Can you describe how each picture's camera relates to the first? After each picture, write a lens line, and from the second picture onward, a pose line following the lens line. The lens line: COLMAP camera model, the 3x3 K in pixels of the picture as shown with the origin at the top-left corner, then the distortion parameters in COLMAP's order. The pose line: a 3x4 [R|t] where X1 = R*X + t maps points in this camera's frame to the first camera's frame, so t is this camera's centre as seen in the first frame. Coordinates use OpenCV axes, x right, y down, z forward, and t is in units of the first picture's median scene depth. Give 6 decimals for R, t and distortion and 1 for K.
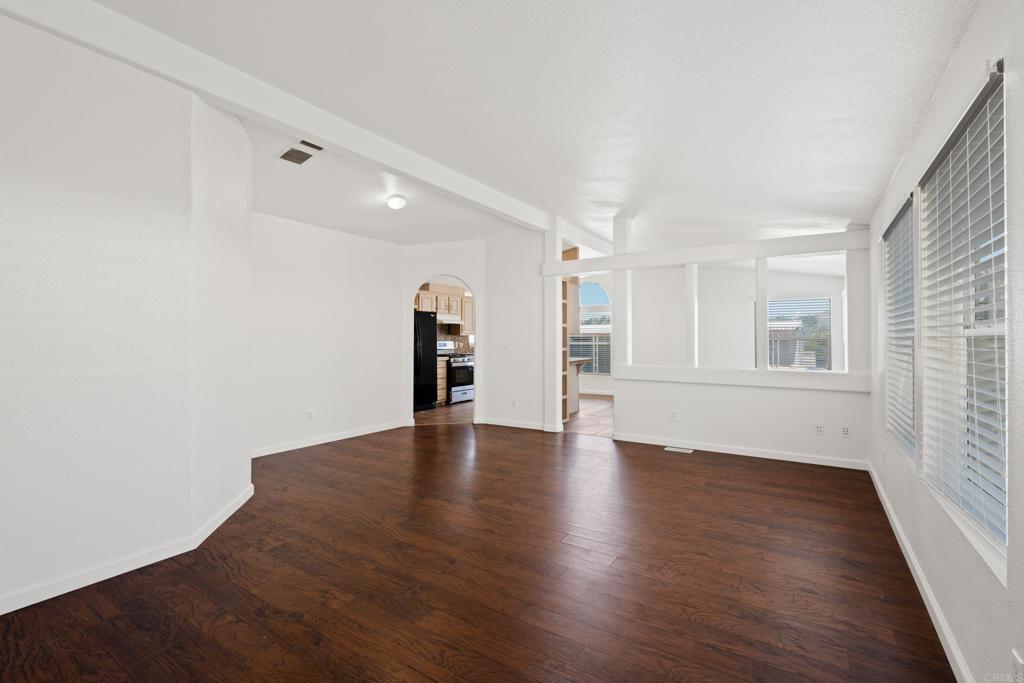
lens RADIAL K [[457.1, 0, 509.8], [0, 457.1, 338.9], [0, 0, 1]] dist [-0.001778, -0.000290]
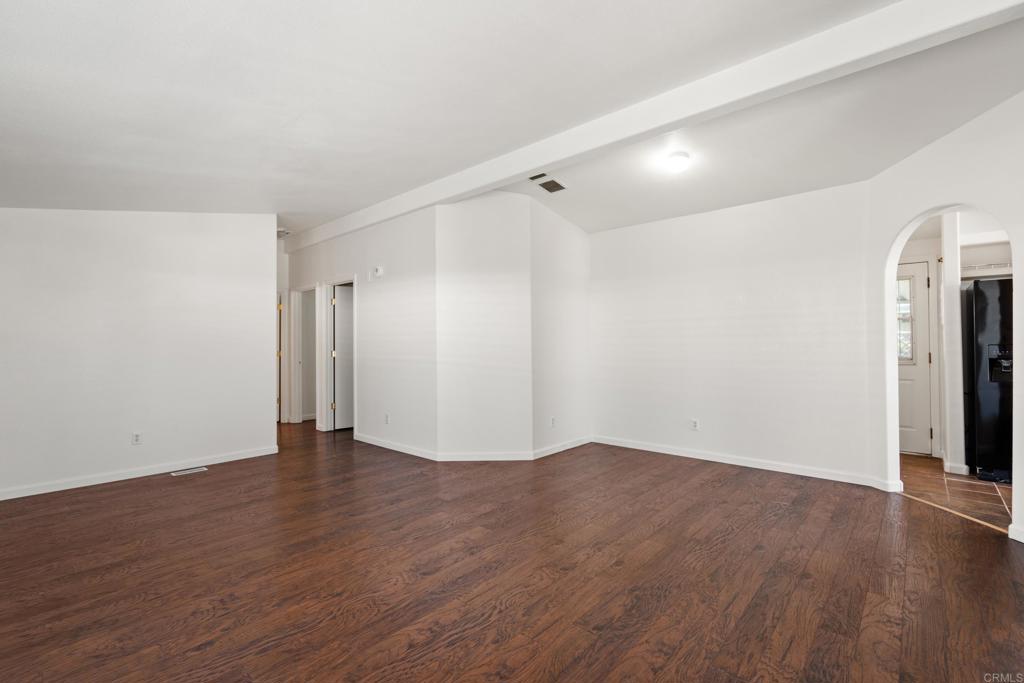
lens RADIAL K [[457.1, 0, 509.1], [0, 457.1, 339.9], [0, 0, 1]] dist [-0.001778, -0.000290]
pose [[-0.149526, -0.005098, -0.988745, 0.768568], [0.009950, 0.999928, -0.006660, 0.001857], [0.988708, -0.010834, -0.149465, 1.151474]]
